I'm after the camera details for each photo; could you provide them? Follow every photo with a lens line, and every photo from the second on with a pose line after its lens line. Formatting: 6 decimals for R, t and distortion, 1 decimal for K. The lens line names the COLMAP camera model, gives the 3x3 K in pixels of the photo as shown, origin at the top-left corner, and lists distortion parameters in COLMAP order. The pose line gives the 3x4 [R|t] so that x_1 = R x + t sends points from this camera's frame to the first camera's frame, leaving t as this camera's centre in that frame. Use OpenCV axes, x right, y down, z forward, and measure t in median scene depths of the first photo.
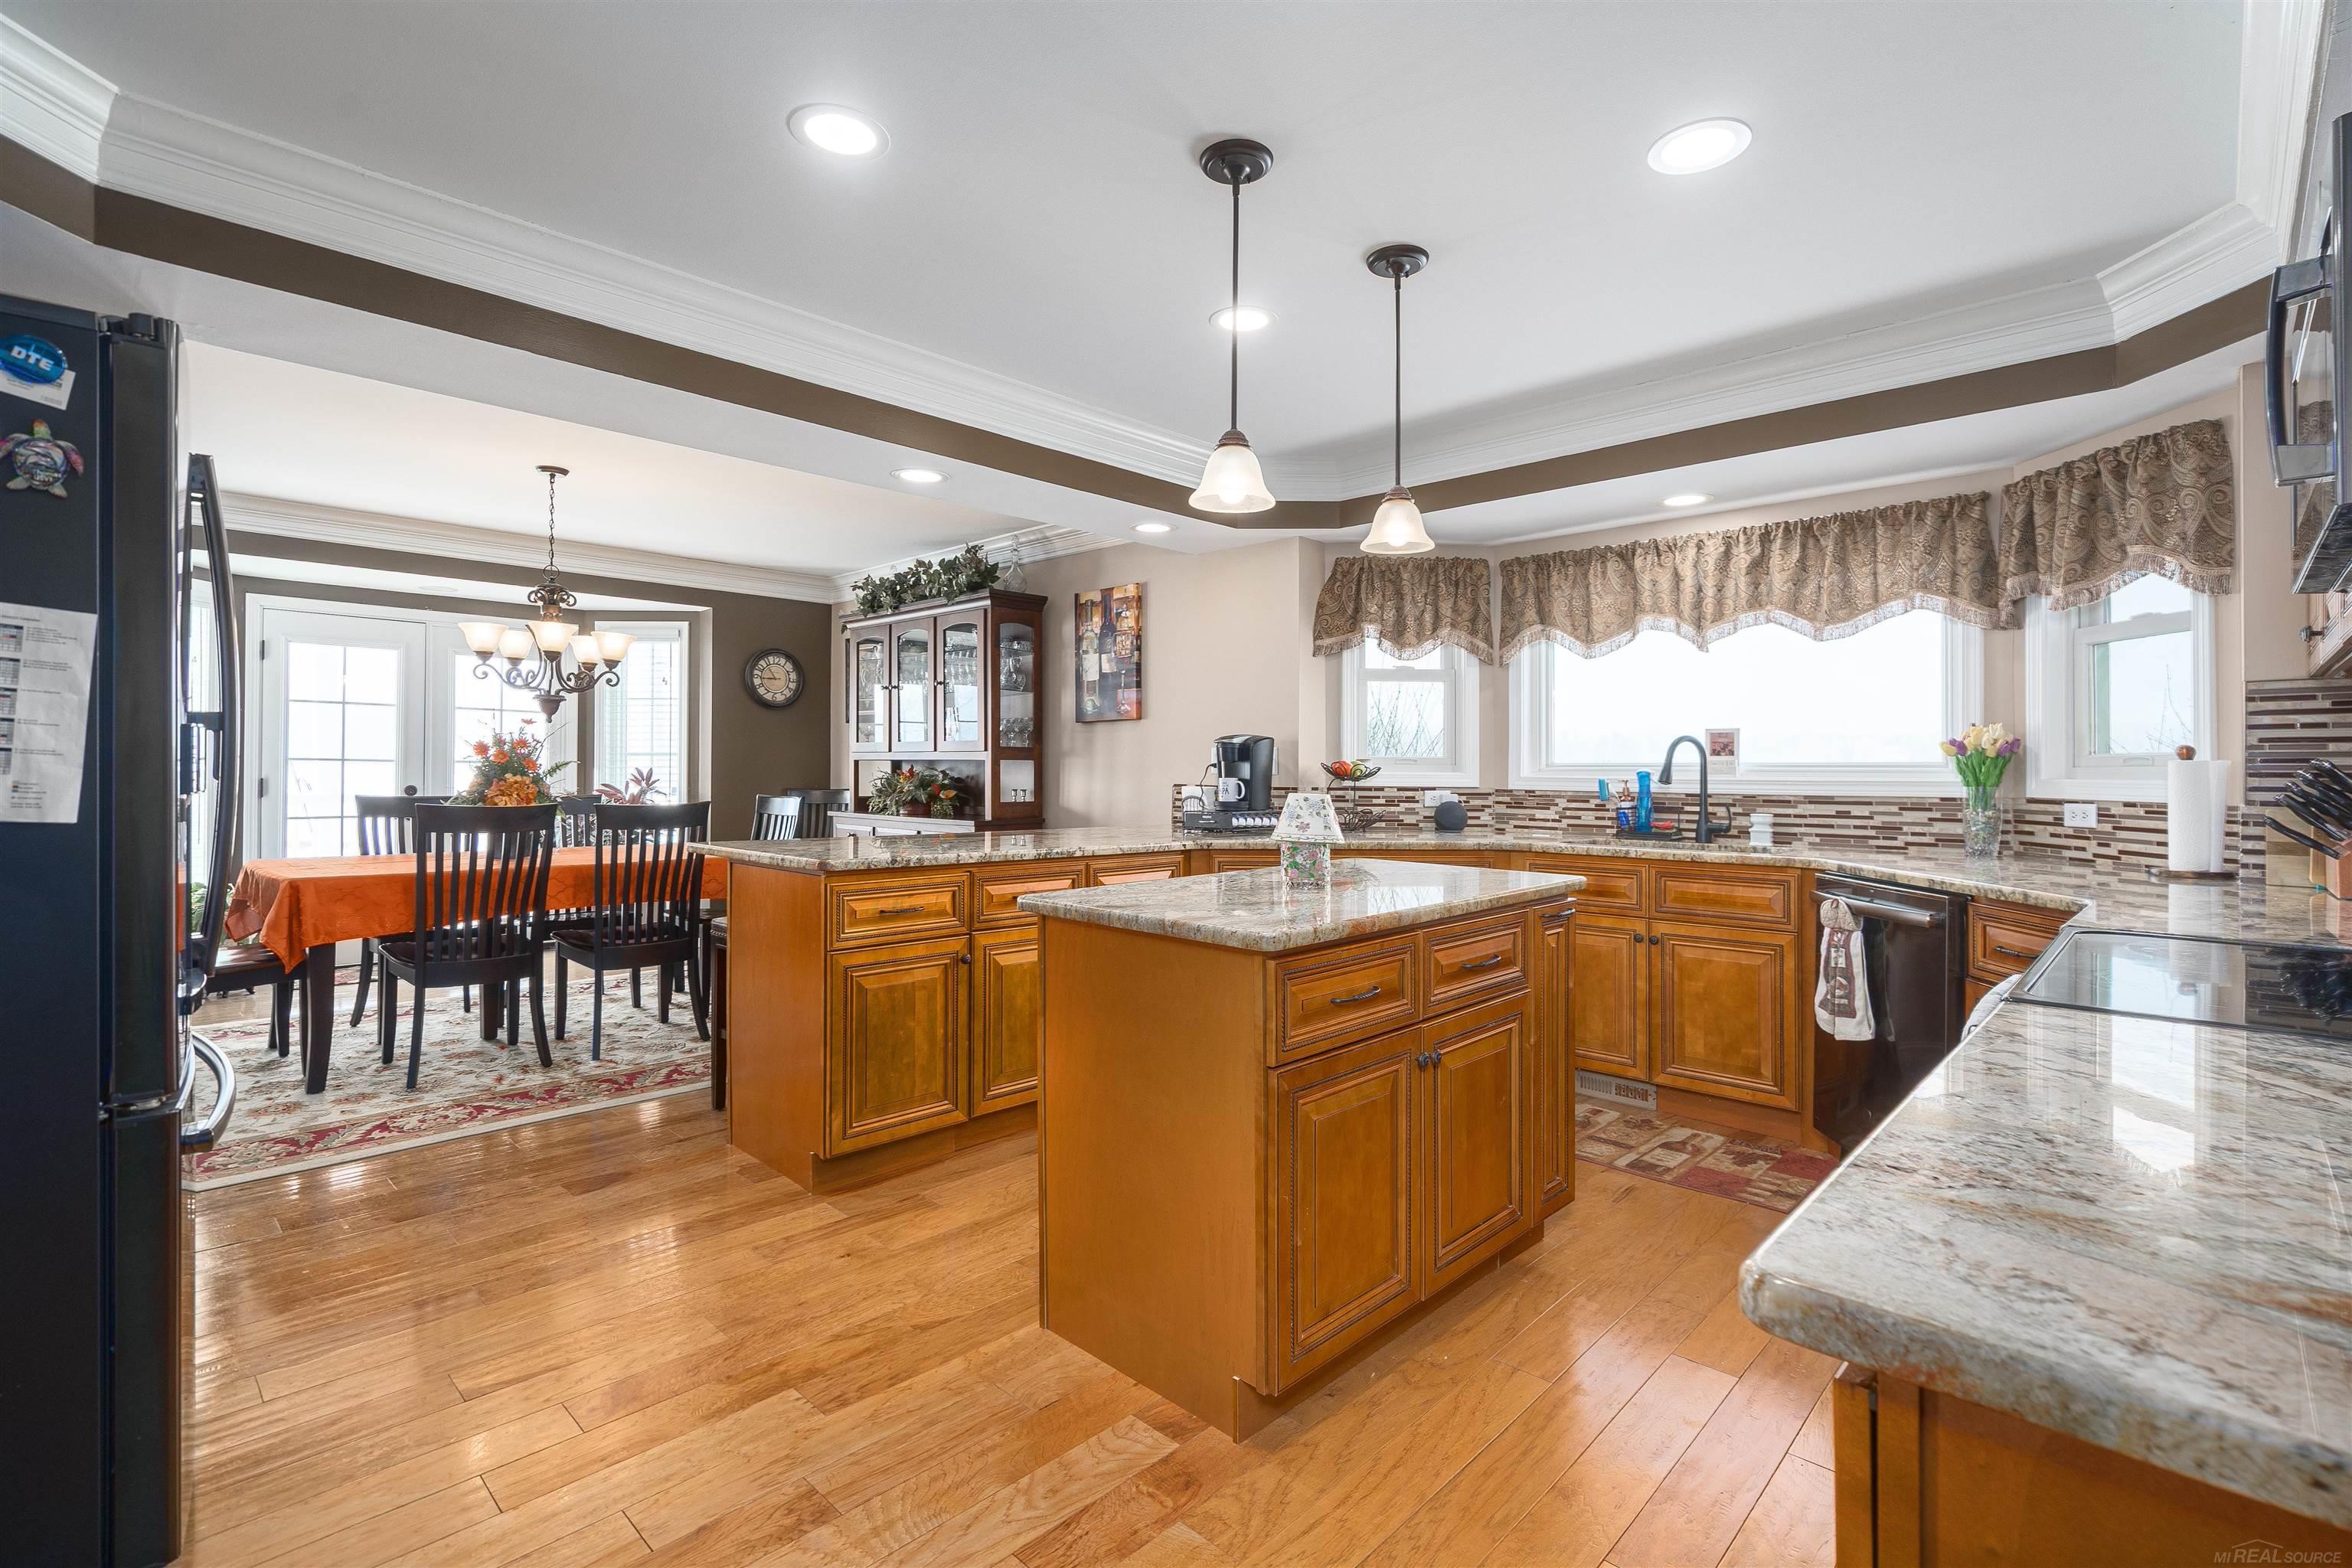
lens RADIAL K [[1087.1, 0, 1180.1], [0, 1087.1, 769.1], [0, 0, 1]] dist [-0.005085, -0.000025]
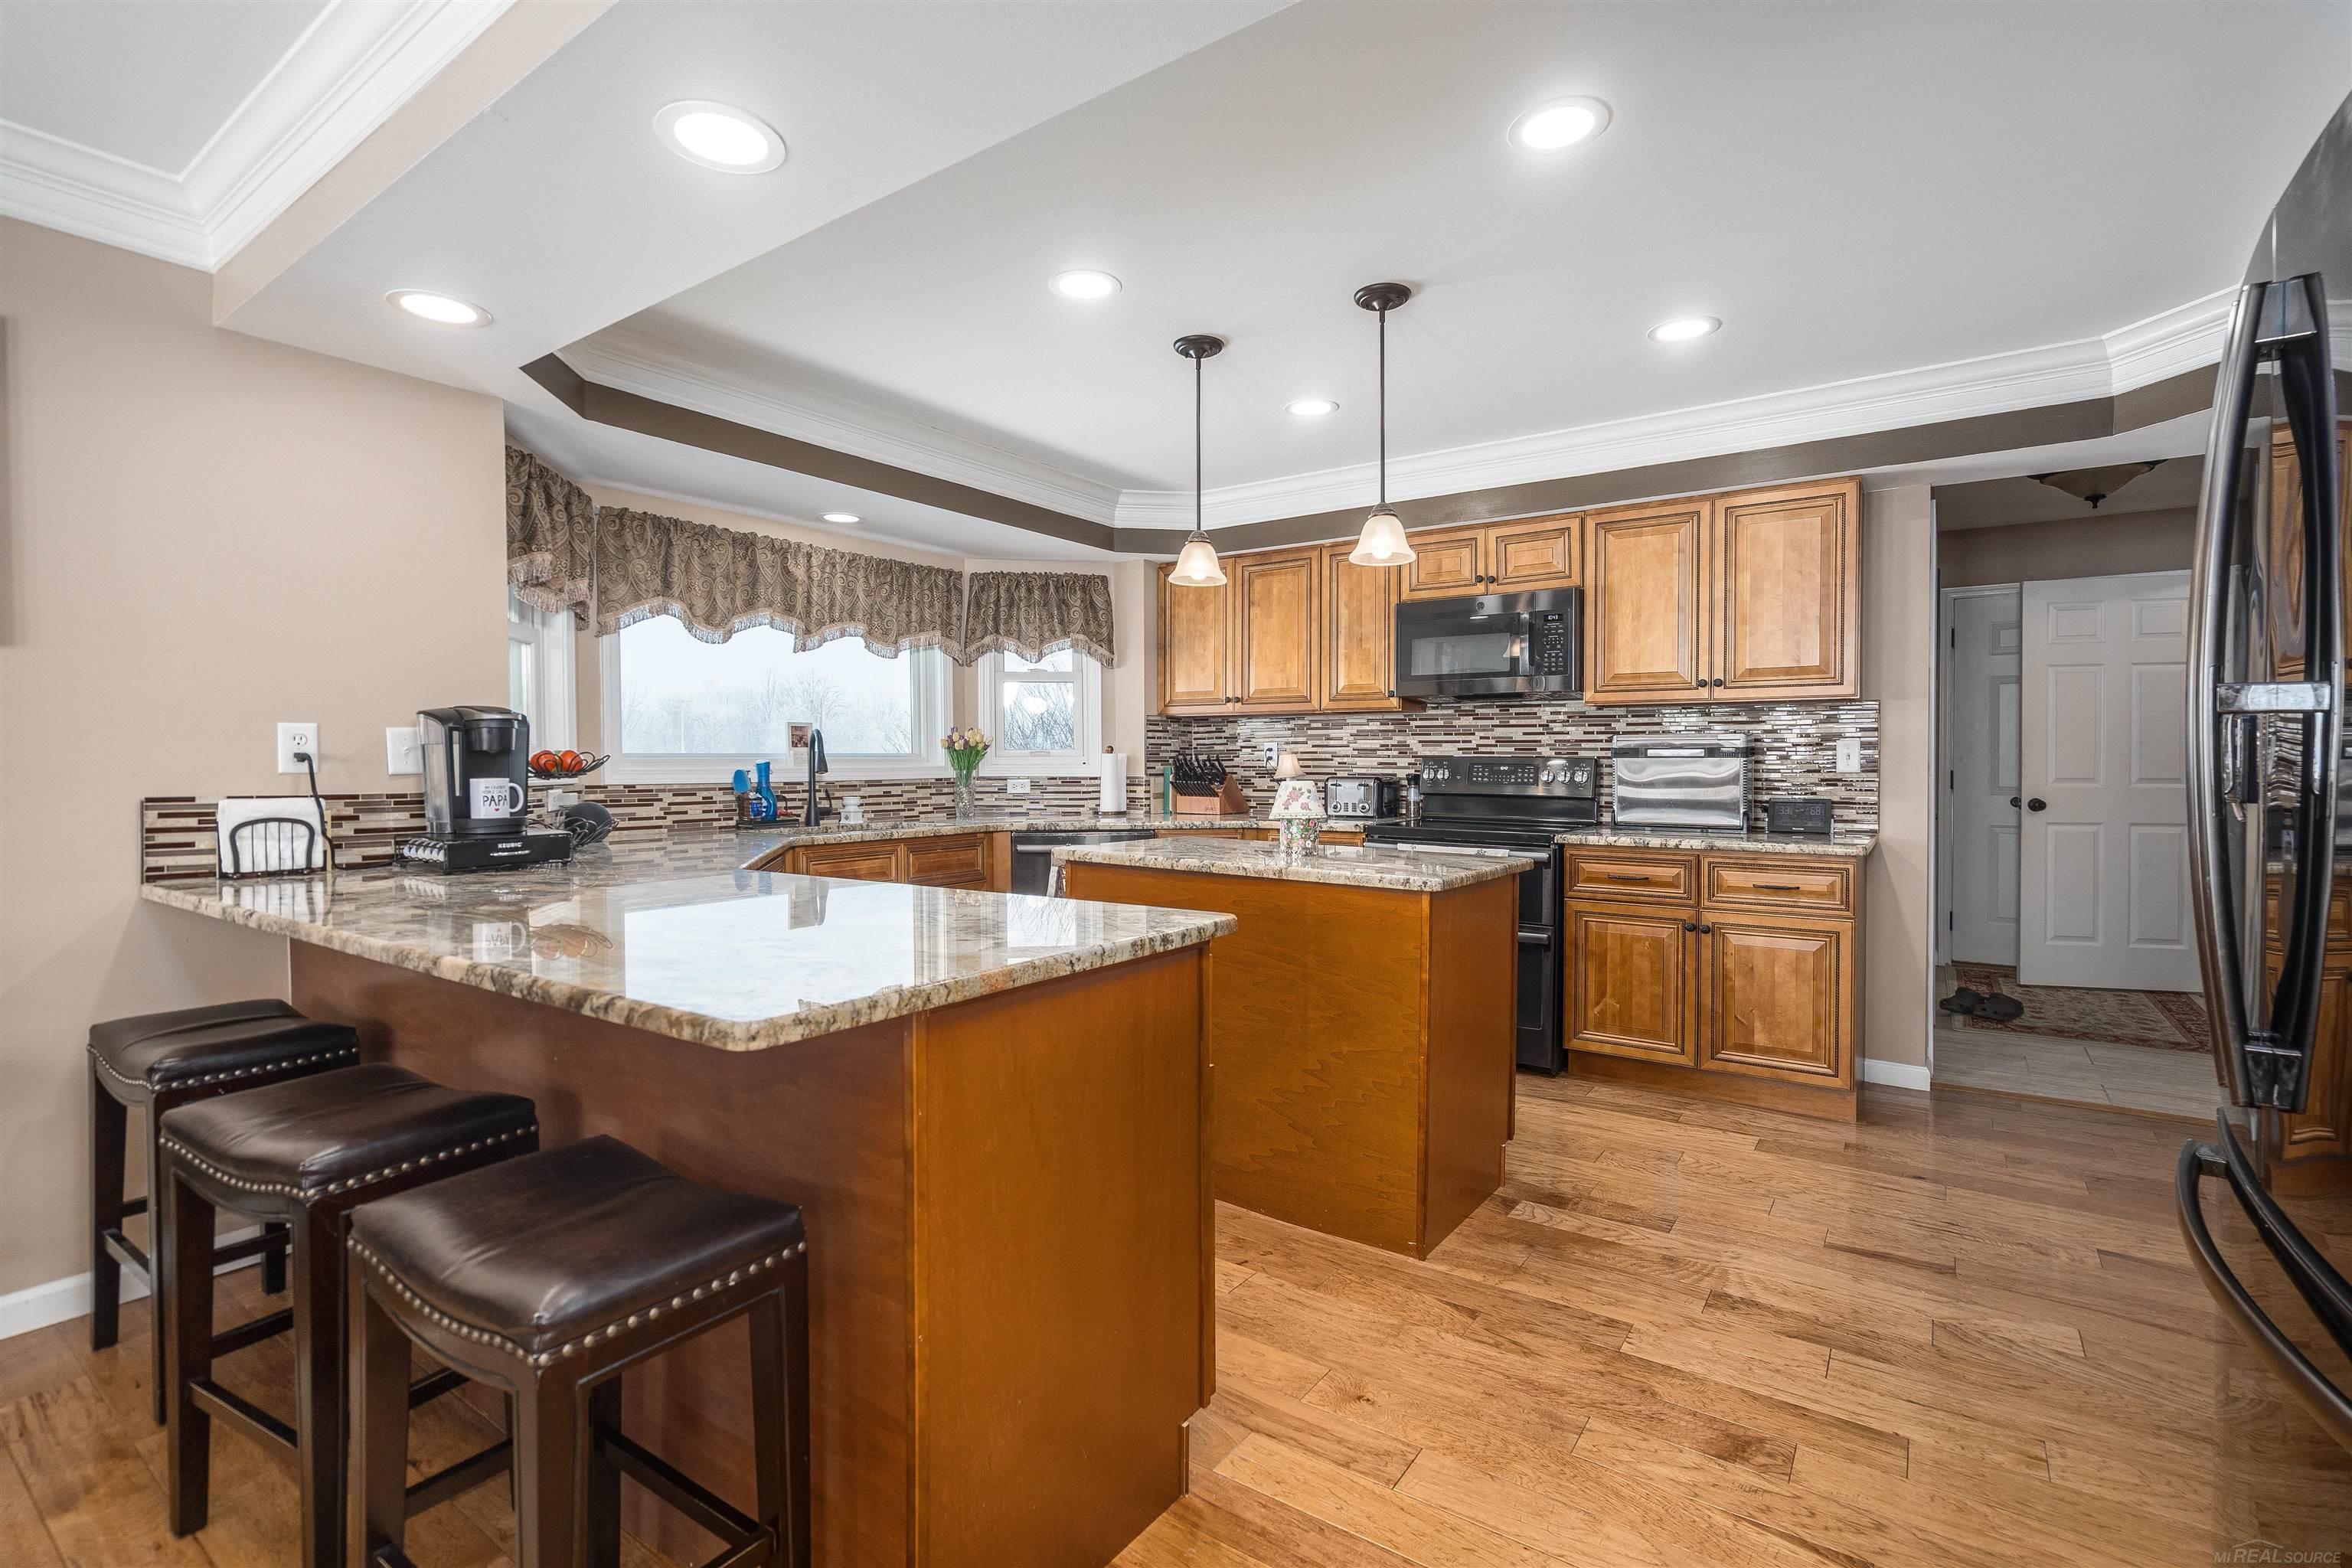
lens RADIAL K [[1087.1, 0, 1176.3], [0, 1087.1, 774.0], [0, 0, 1]] dist [-0.005085, -0.000025]
pose [[-0.159617, -0.018145, 0.987012, -0.798210], [0.001371, 0.999826, 0.018603, -0.006212], [-0.987178, 0.004323, -0.159564, 0.963116]]
